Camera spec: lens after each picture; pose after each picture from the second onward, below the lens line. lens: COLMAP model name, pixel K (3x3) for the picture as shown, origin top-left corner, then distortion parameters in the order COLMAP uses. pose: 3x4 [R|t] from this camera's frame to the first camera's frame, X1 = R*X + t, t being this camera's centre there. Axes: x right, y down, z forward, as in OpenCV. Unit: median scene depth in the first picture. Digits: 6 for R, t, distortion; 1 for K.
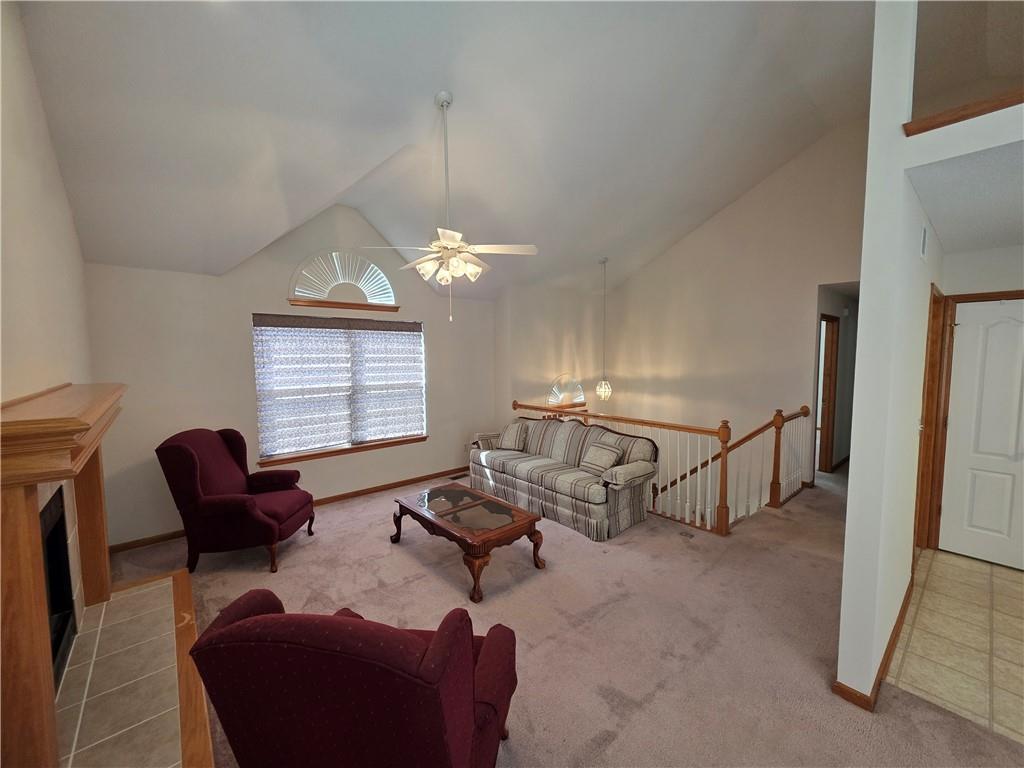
lens RADIAL K [[407.1, 0, 512.0], [0, 407.1, 384.0], [0, 0, 1]] dist [-0.001280, -0.000149]
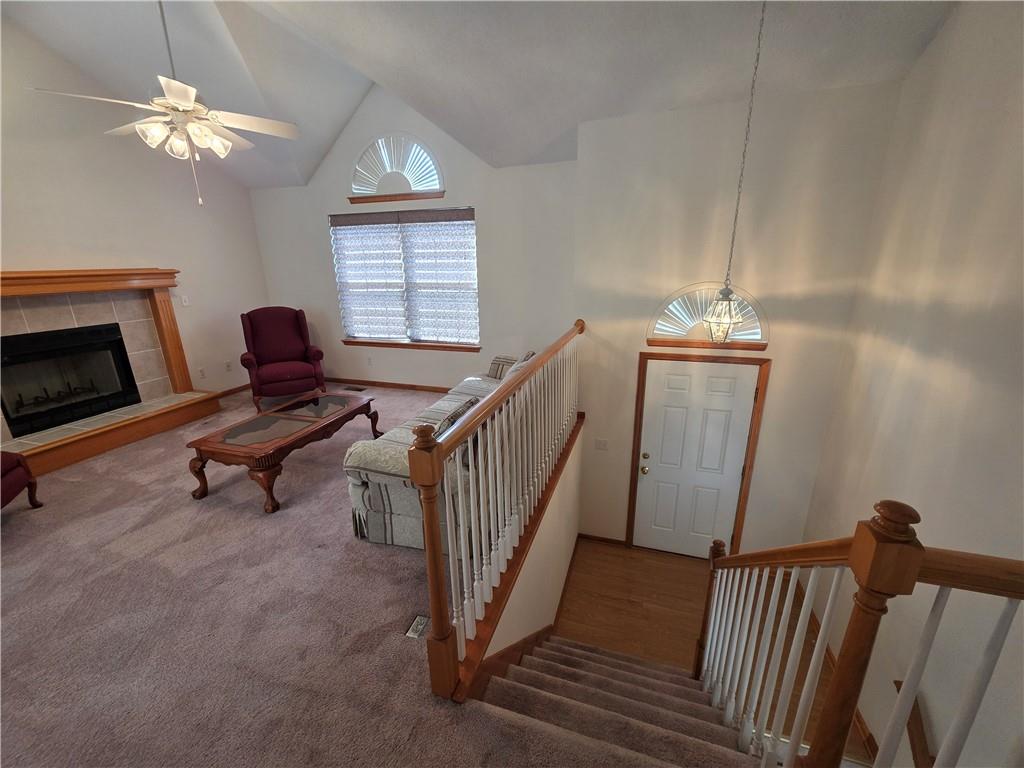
lens RADIAL K [[409.3, 0, 512.0], [0, 409.3, 384.0], [0, 0, 1]] dist [-0.002520, -0.000471]
pose [[0.519045, 0.245266, -0.818802, 0.657092], [-0.053130, 0.965352, 0.255485, -0.027025], [0.853094, -0.089105, 0.514092, 0.706963]]
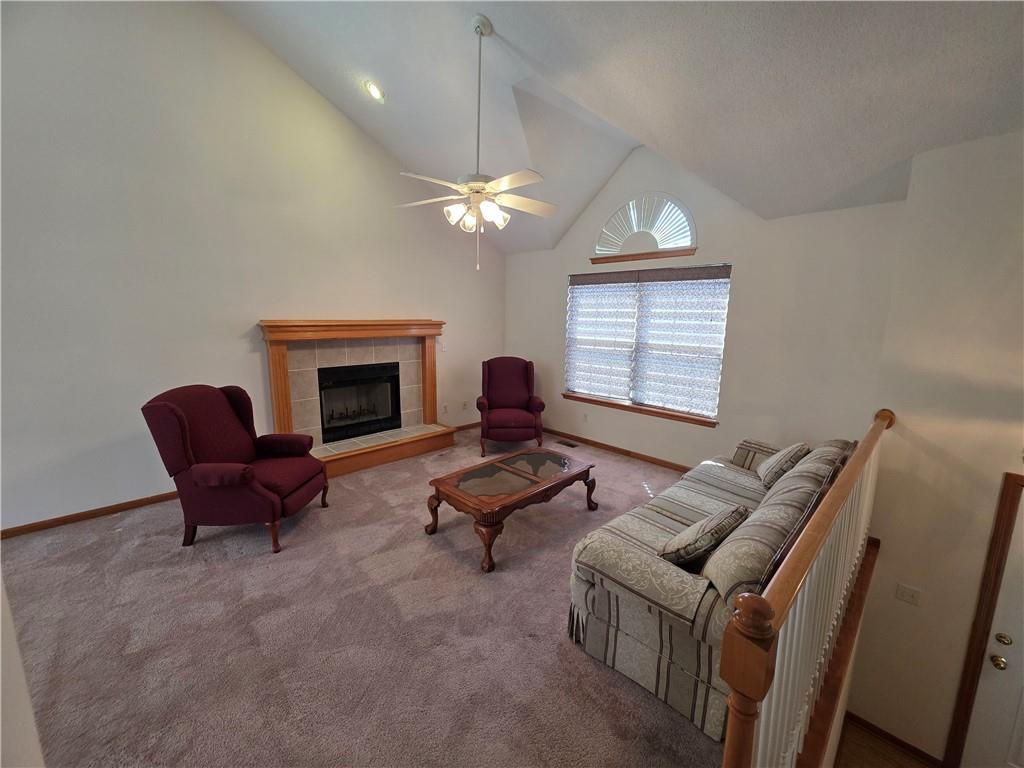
lens RADIAL K [[407.1, 0, 512.0], [0, 407.1, 384.0], [0, 0, 1]] dist [-0.001280, -0.000149]
pose [[0.060592, 0.176868, -0.982368, 0.562152], [-0.087912, 0.981297, 0.171252, -0.039088], [0.994284, 0.075985, 0.075008, 0.671038]]
